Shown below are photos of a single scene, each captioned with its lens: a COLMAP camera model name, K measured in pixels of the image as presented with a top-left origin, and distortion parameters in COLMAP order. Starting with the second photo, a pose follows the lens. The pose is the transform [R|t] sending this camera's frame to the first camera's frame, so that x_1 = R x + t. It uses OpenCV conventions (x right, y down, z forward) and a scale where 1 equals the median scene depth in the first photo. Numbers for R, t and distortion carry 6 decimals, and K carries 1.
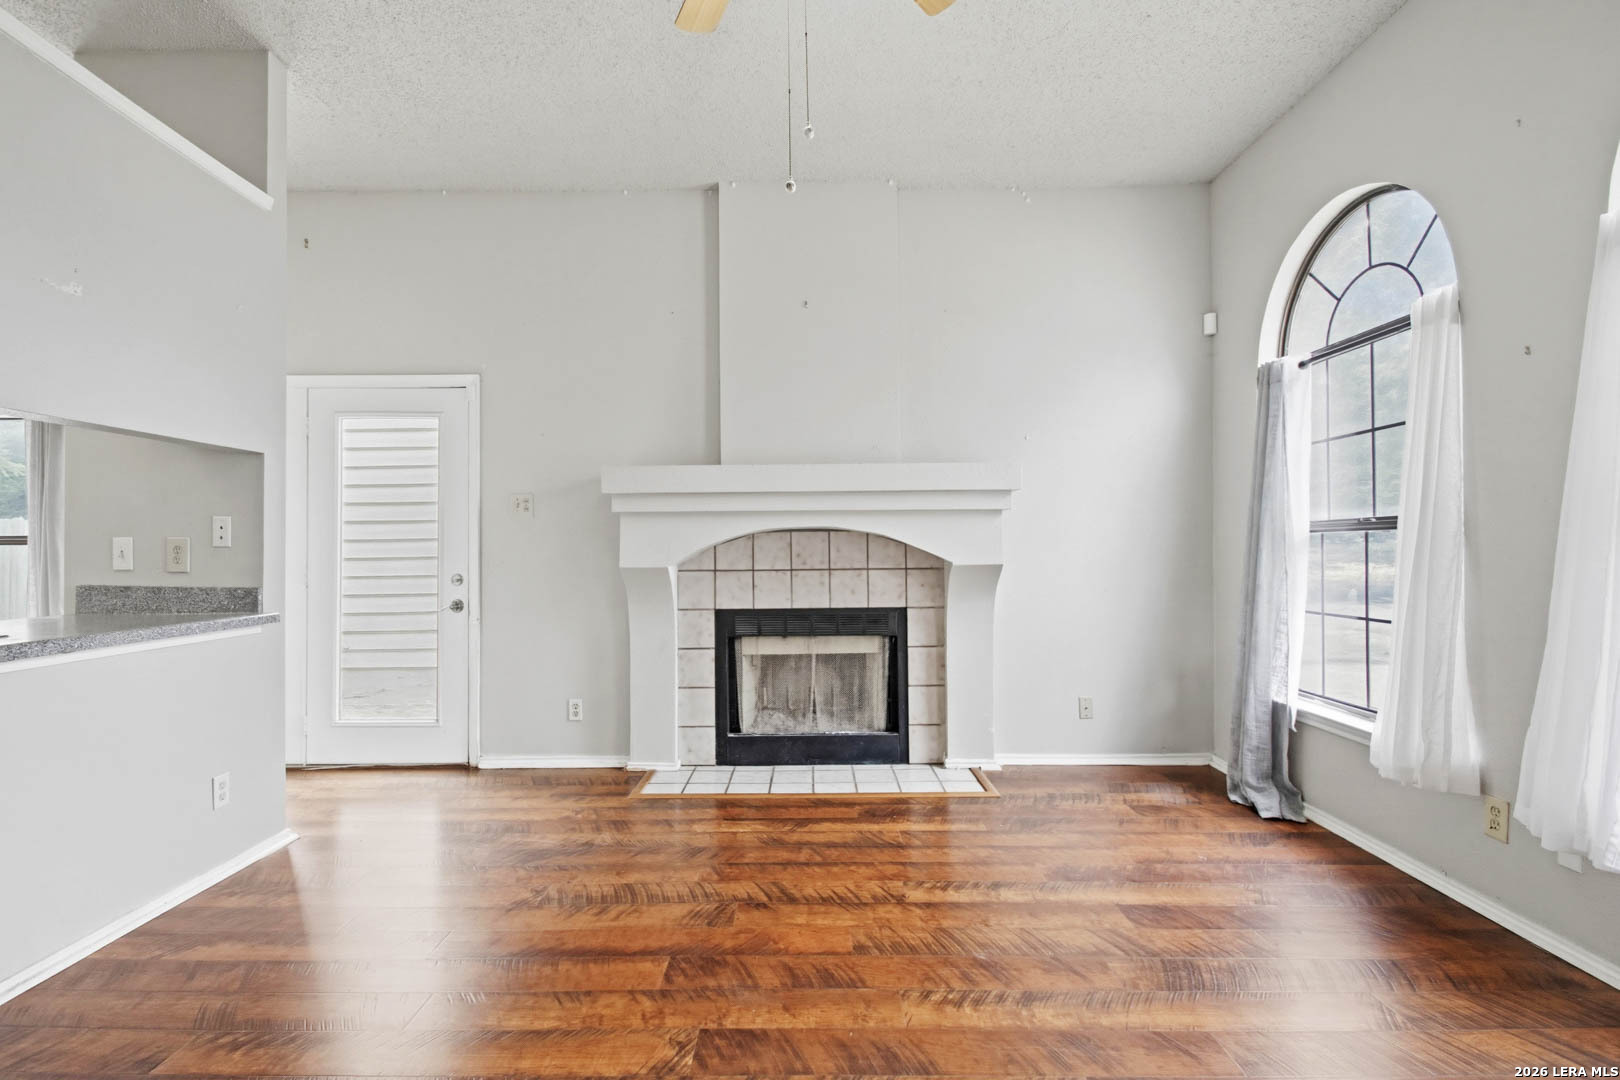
lens RADIAL K [[750.2, 0, 810.0], [0, 750.2, 540.0], [0, 0, 1]] dist [0.002469, -0.000543]
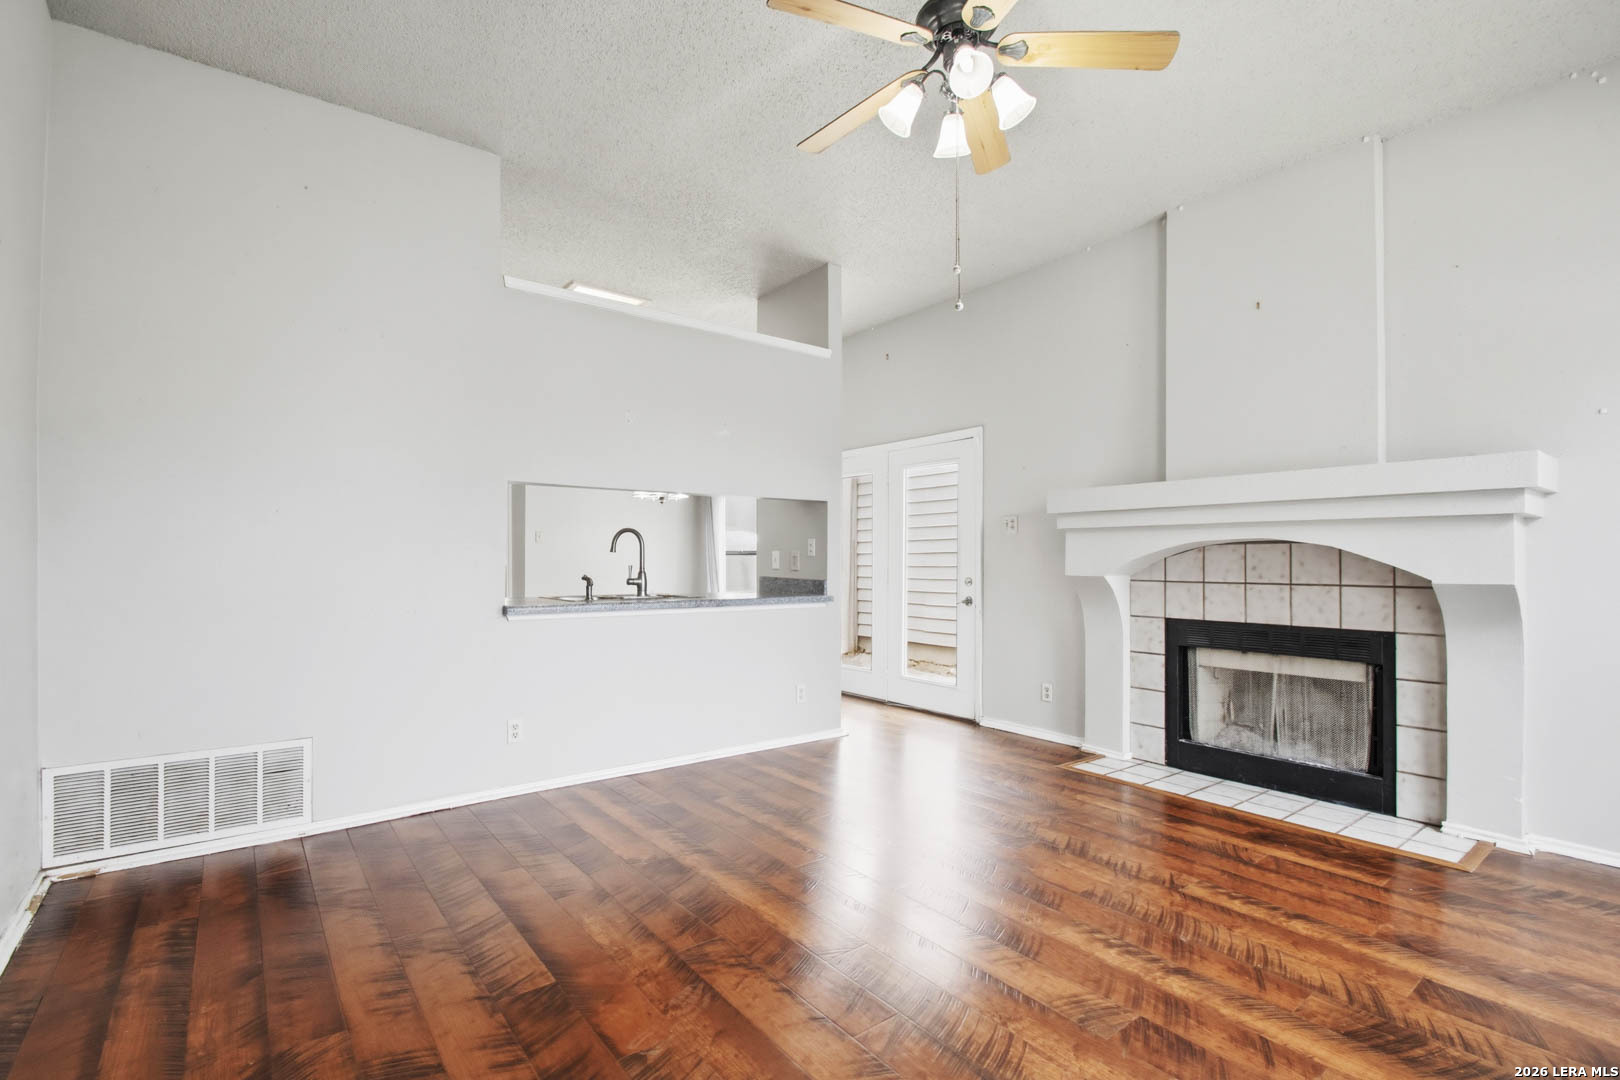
lens RADIAL K [[725.6, 0, 776.0], [0, 725.6, 558.1], [0, 0, 1]] dist [0.019023, -0.025274]
pose [[0.595273, 0.008633, -0.803477, 0.379385], [0.000871, 0.999935, 0.011389, -0.004203], [0.803523, -0.007479, 0.595227, -0.050320]]
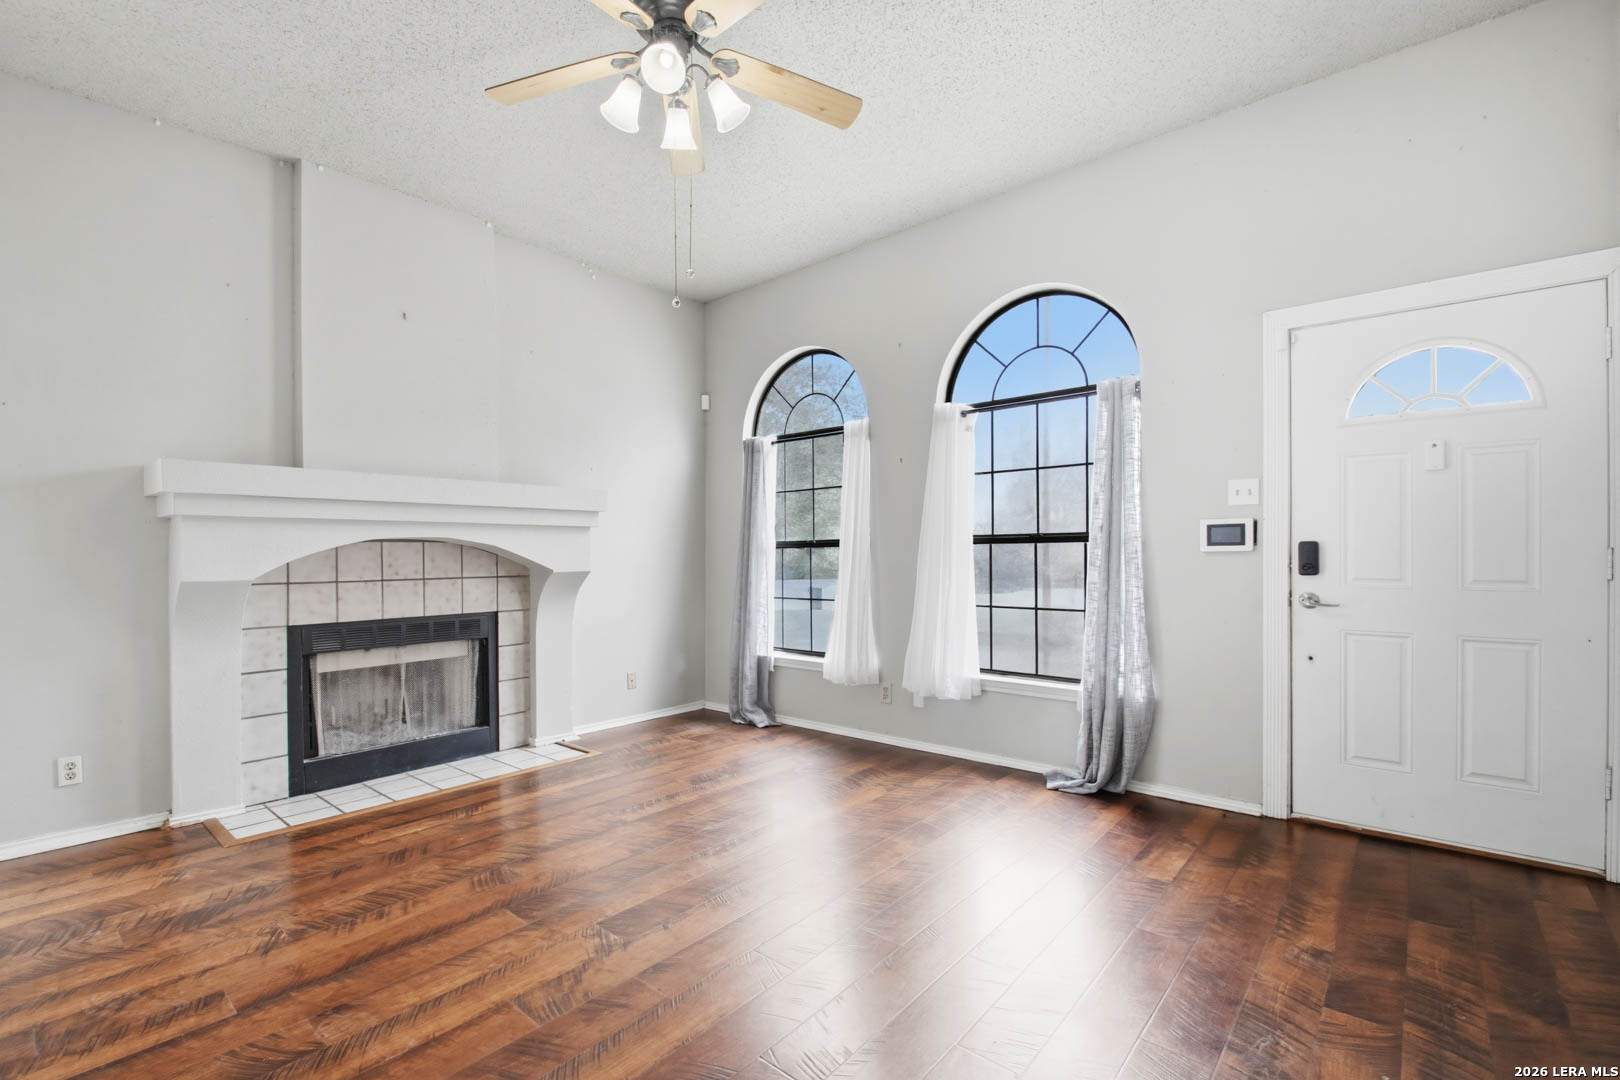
lens RADIAL K [[704.5, 0, 799.2], [0, 704.5, 568.5], [0, 0, 1]] dist [0.035087, -0.020462]
pose [[0.657750, -0.011168, 0.753154, -0.377844], [-0.005086, 0.999801, 0.019267, 0.003104], [-0.753219, -0.016504, 0.657562, -0.031224]]
